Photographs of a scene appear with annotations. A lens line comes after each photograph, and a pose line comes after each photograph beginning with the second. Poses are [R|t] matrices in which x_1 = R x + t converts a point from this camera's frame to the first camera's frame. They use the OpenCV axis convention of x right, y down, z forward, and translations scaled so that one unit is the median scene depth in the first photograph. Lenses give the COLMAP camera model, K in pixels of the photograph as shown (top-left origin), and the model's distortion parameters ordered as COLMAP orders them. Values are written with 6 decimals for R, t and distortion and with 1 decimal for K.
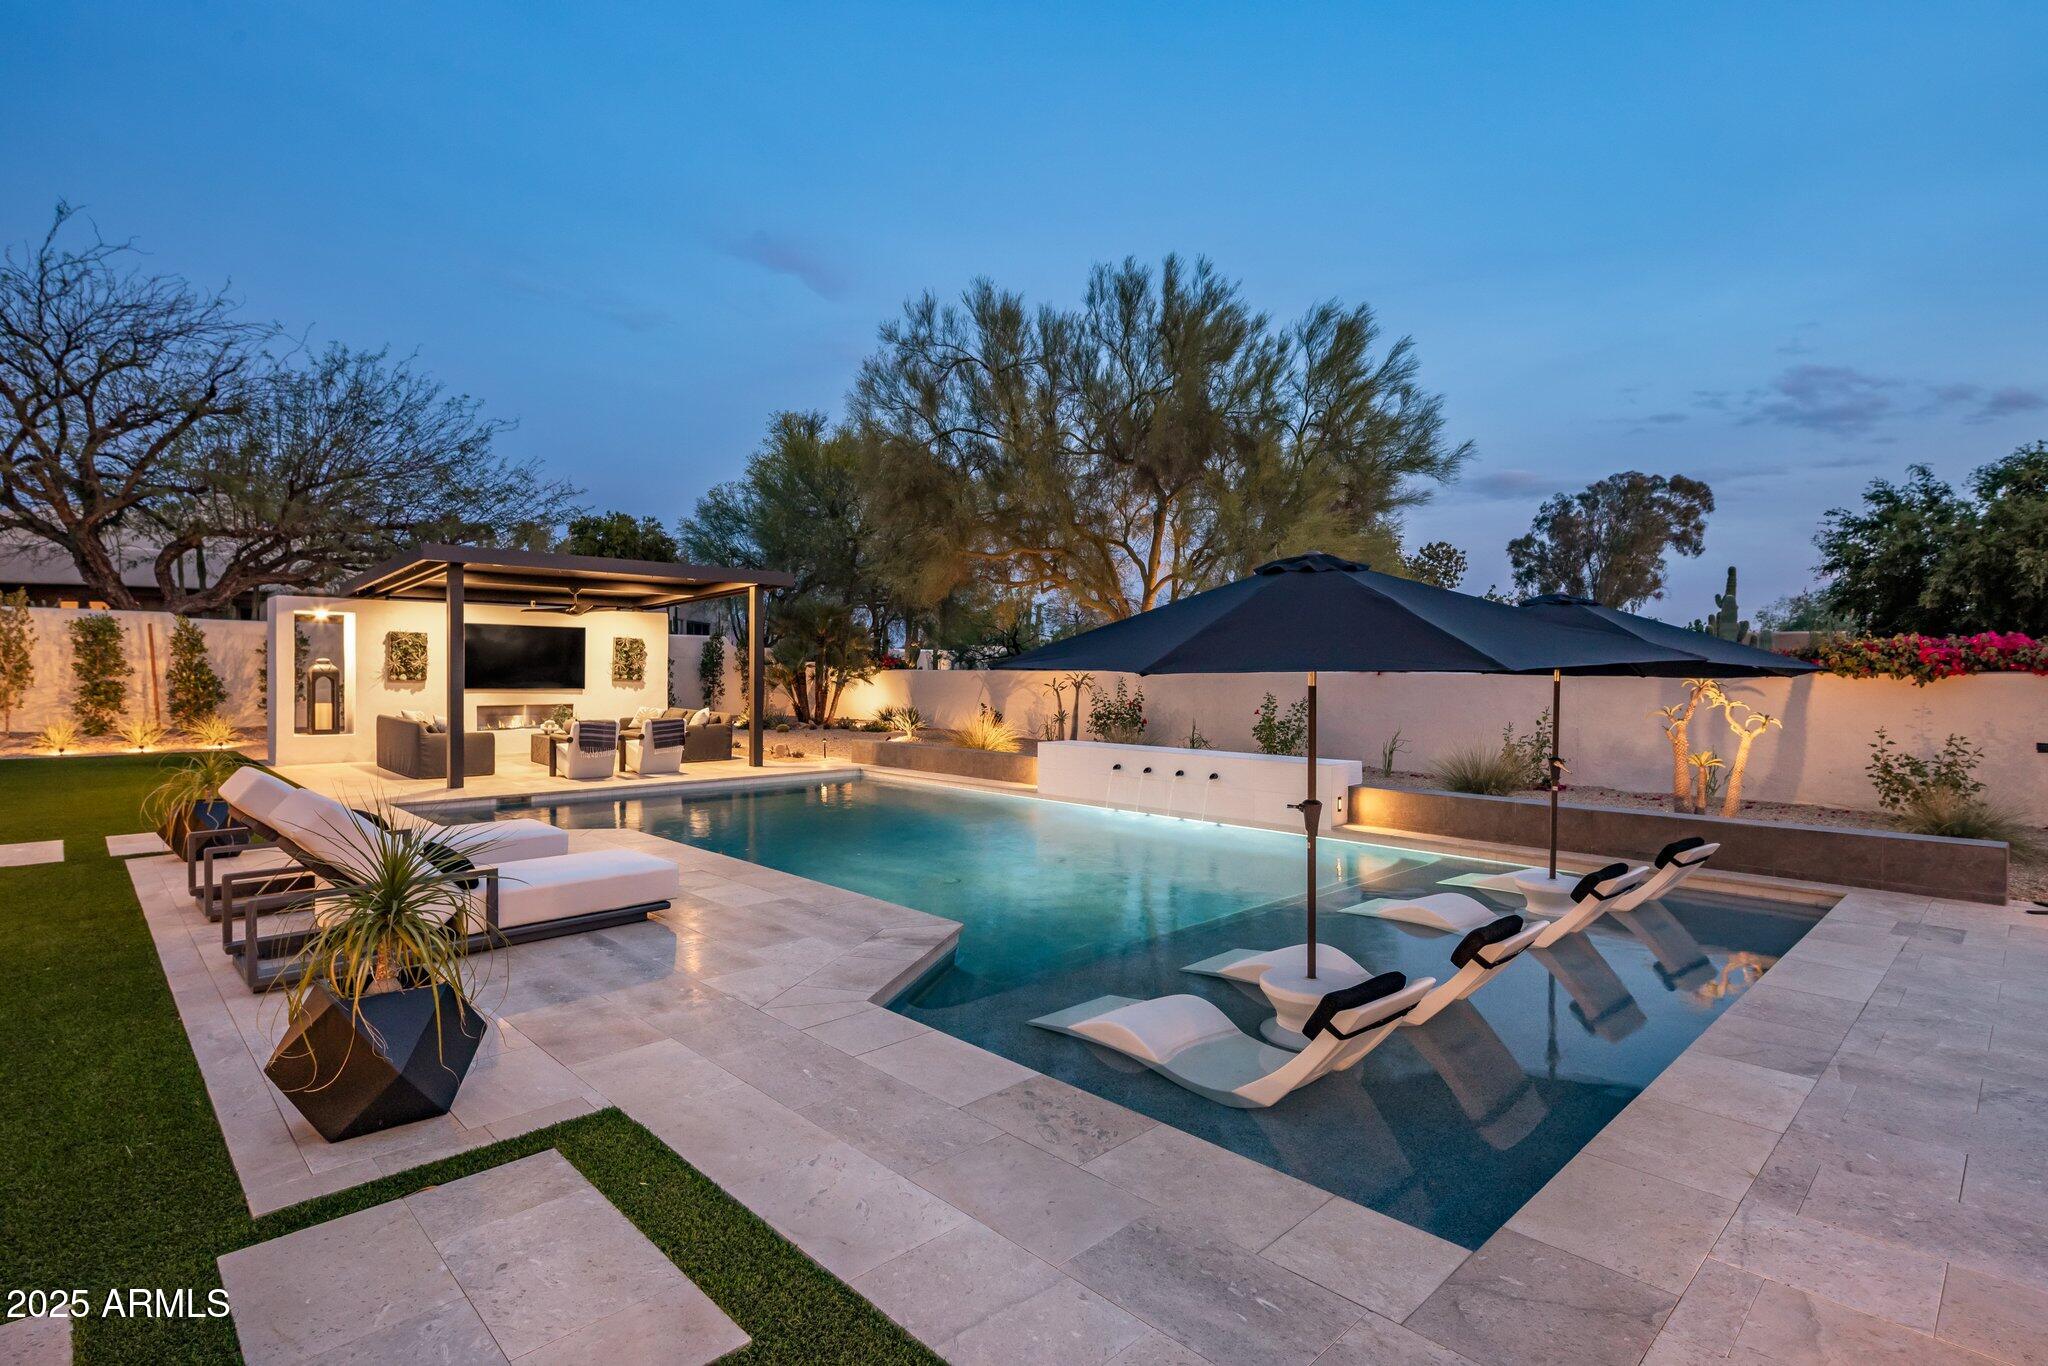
lens RADIAL K [[986.8, 0, 1018.0], [0, 986.8, 690.6], [0, 0, 1]] dist [0.009971, -0.004322]
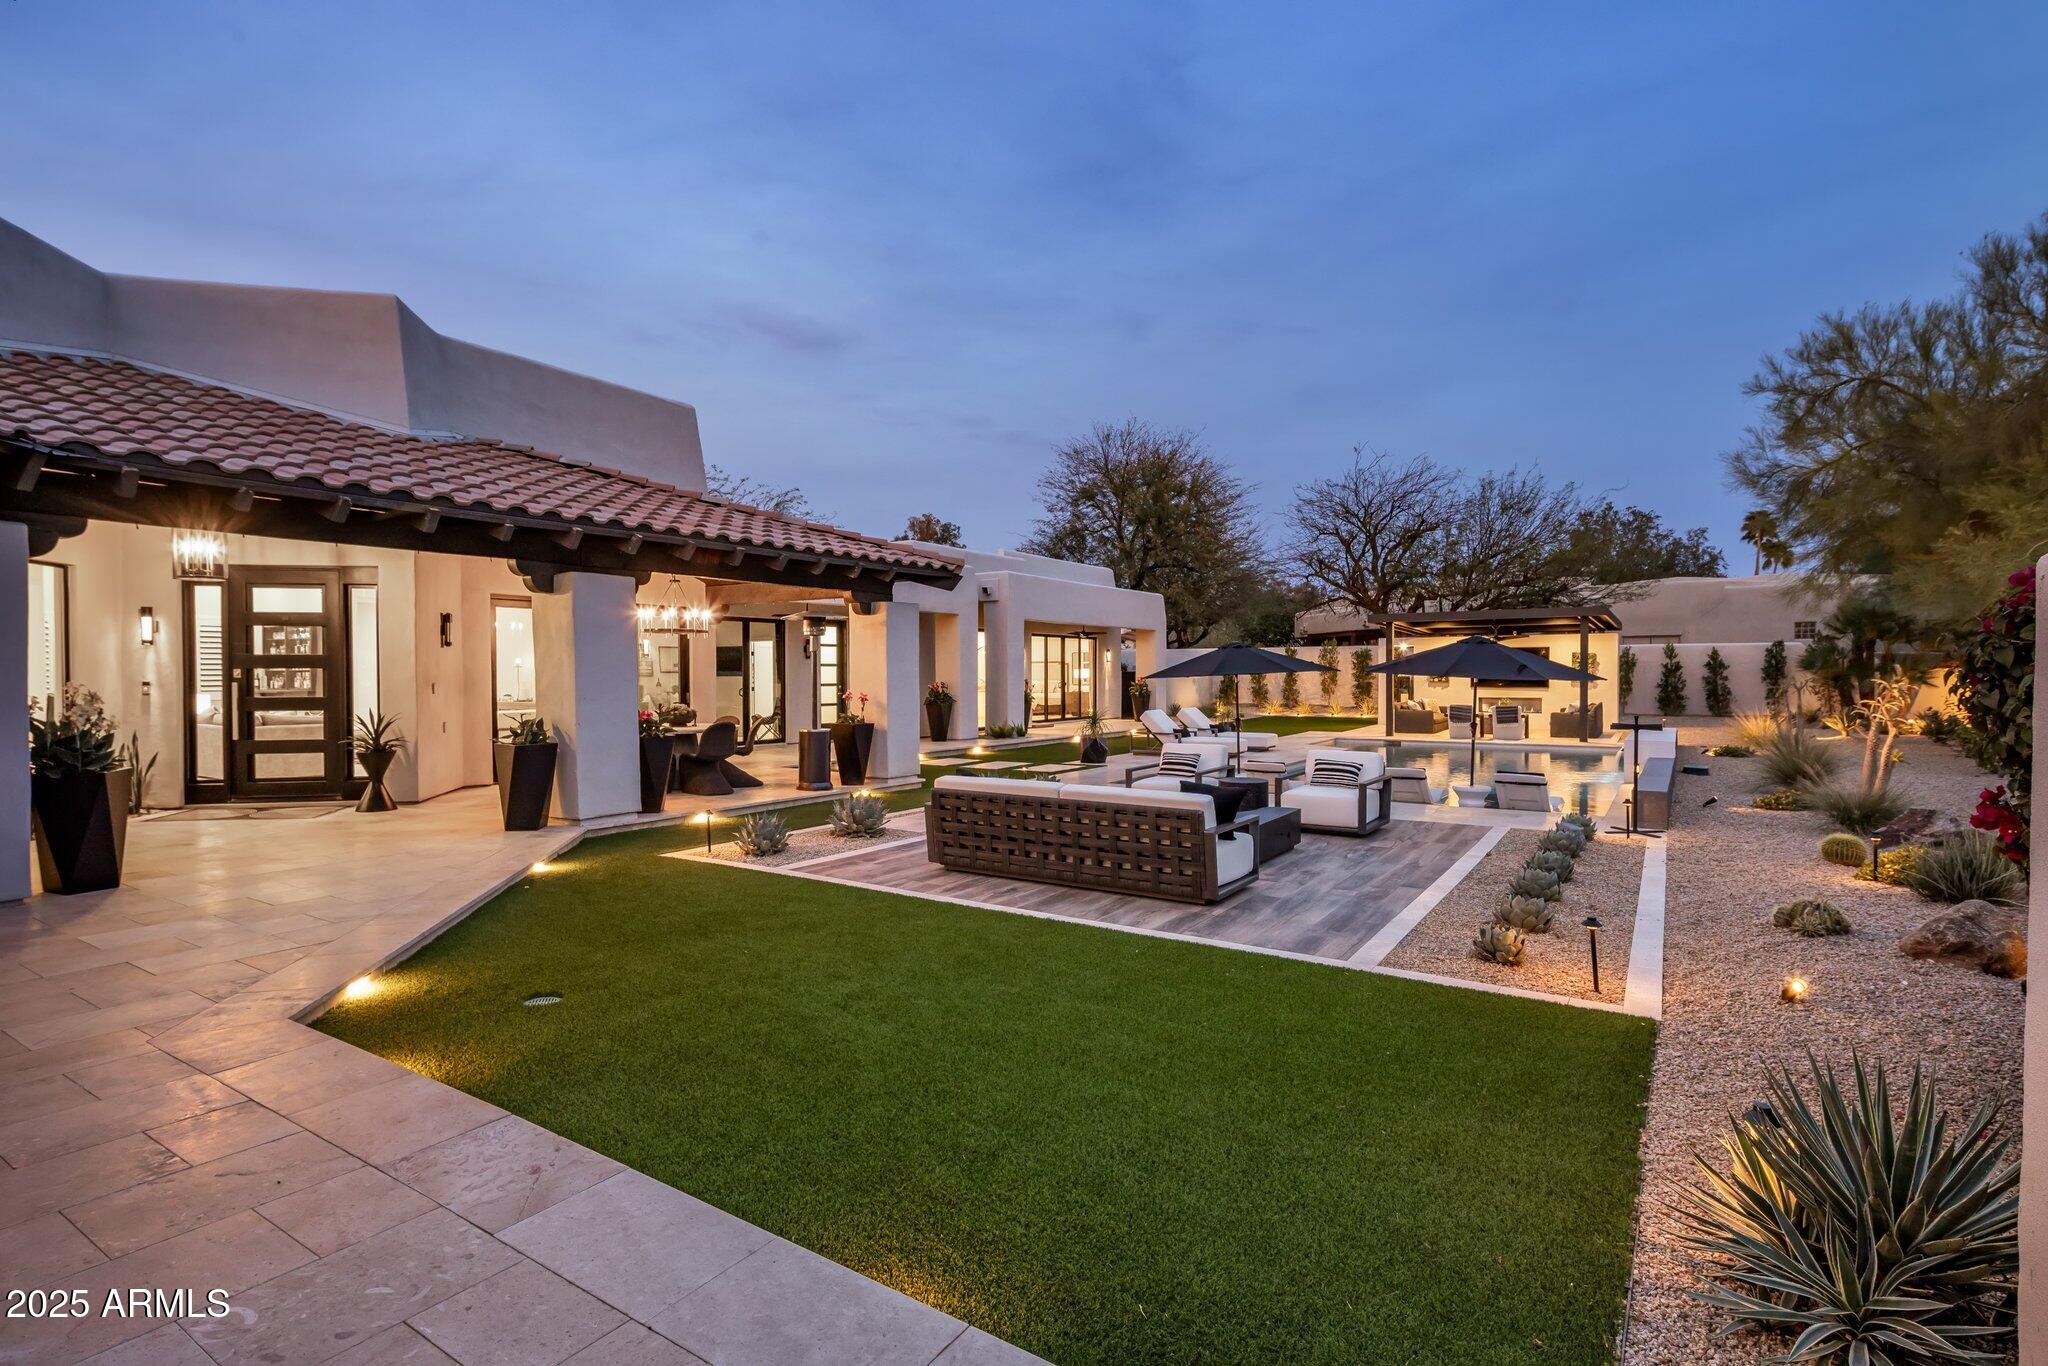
lens RADIAL K [[986.8, 0, 1027.4], [0, 986.8, 688.4], [0, 0, 1]] dist [0.009971, -0.004322]
pose [[0.224058, 0.008427, -0.974539, 0.896419], [-0.013701, 0.999891, 0.005497, 0.001595], [0.974479, 0.012120, 0.224149, -0.105165]]
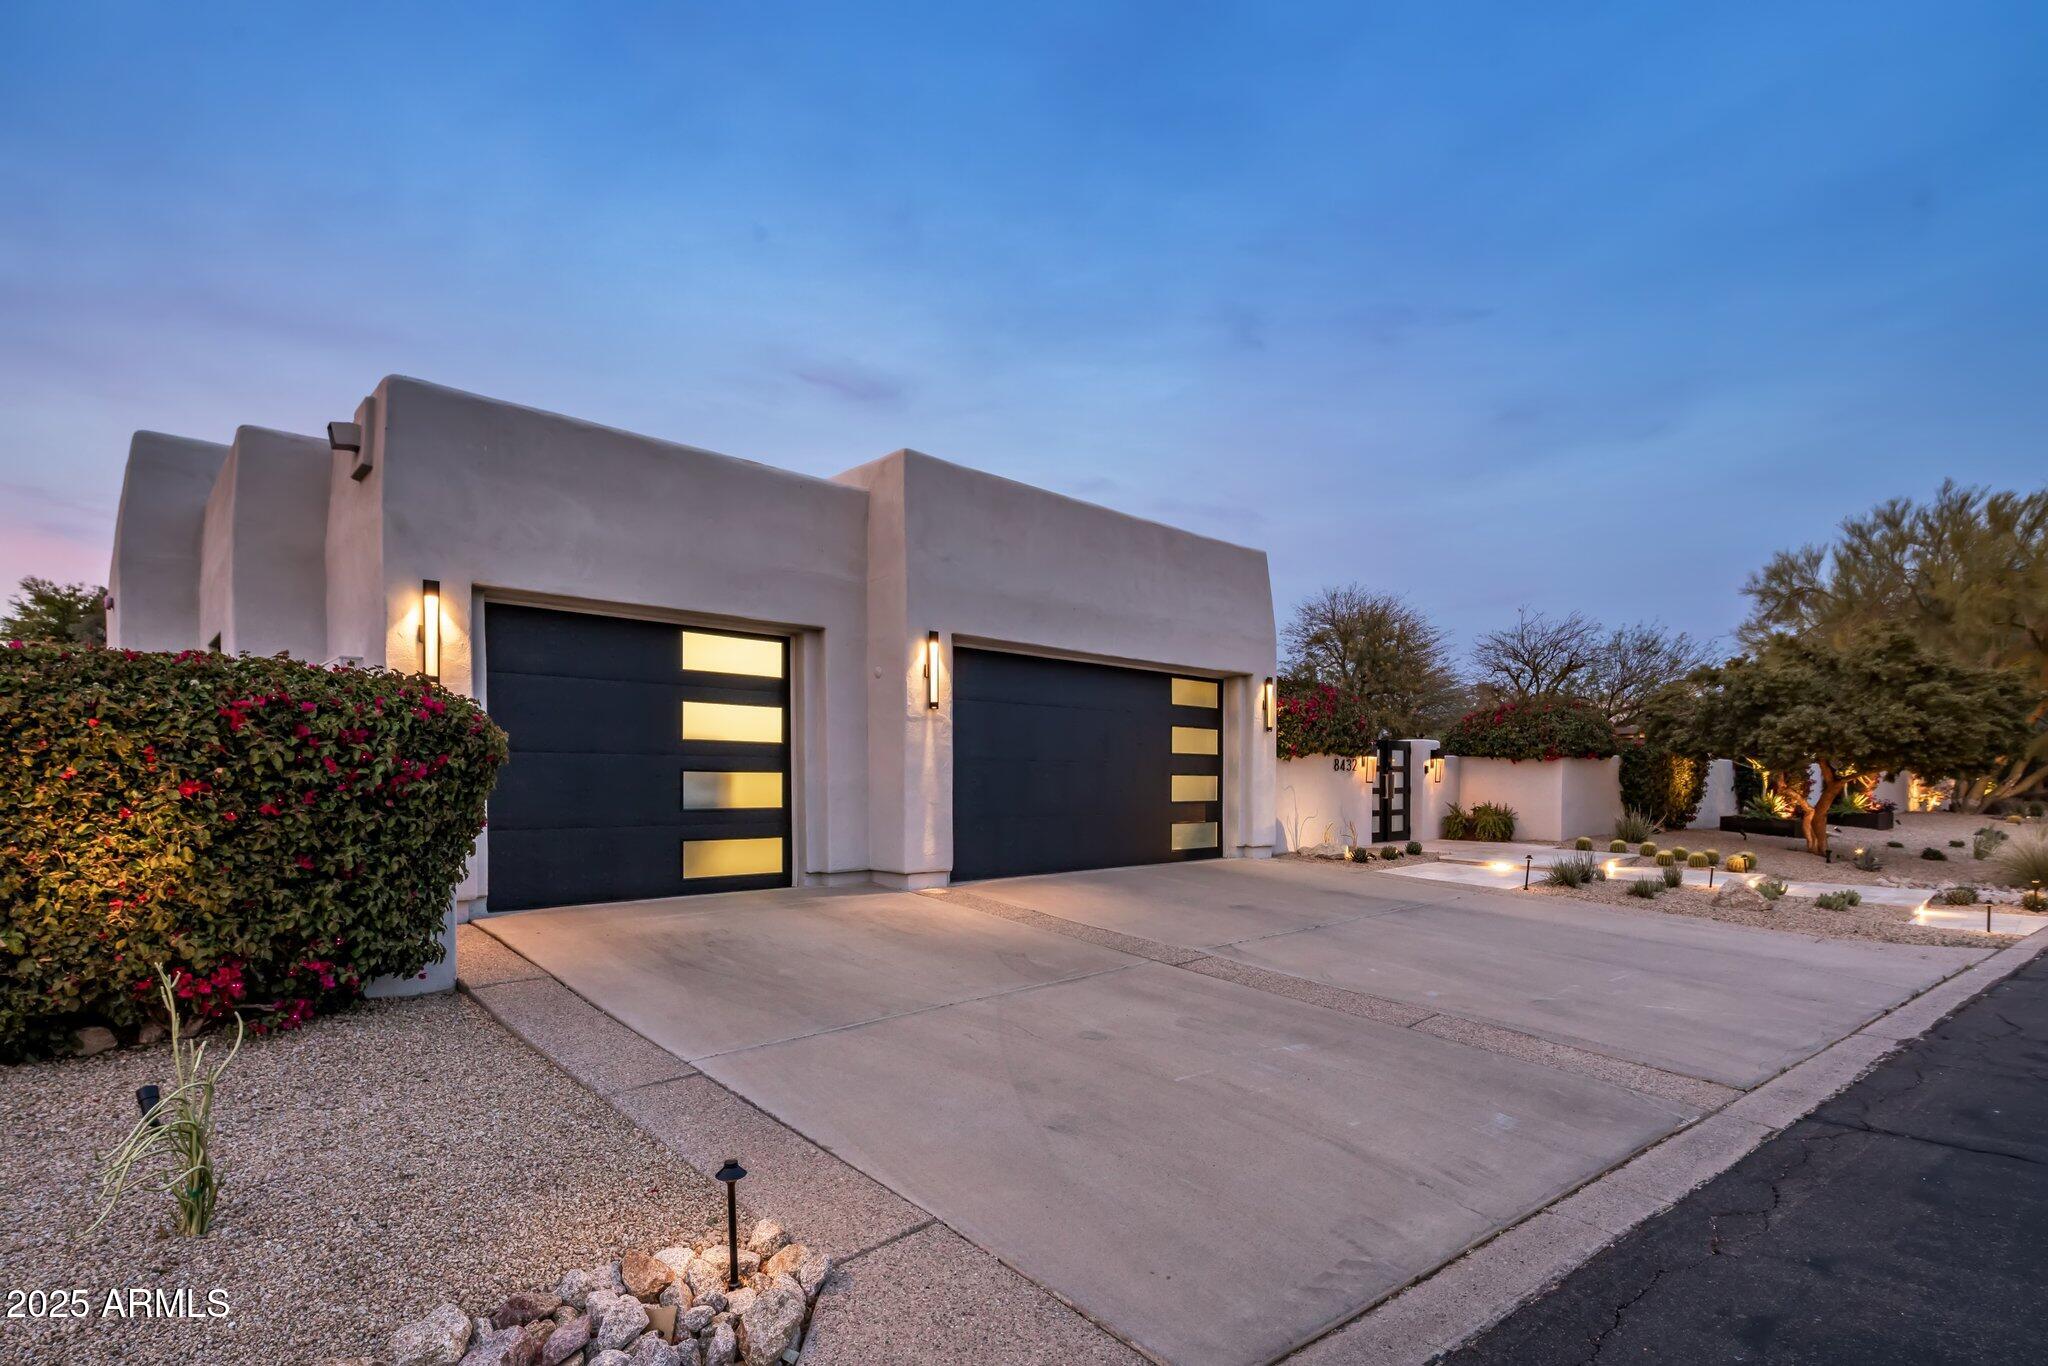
lens RADIAL K [[986.8, 0, 1045.9], [0, 986.8, 798.6], [0, 0, 1]] dist [0.009971, -0.004322]
pose [[0.014038, 0.010321, -0.999848, 1.892285], [-0.016487, 0.999813, 0.010089, 0.041369], [0.999766, 0.016343, 0.014206, -0.382408]]
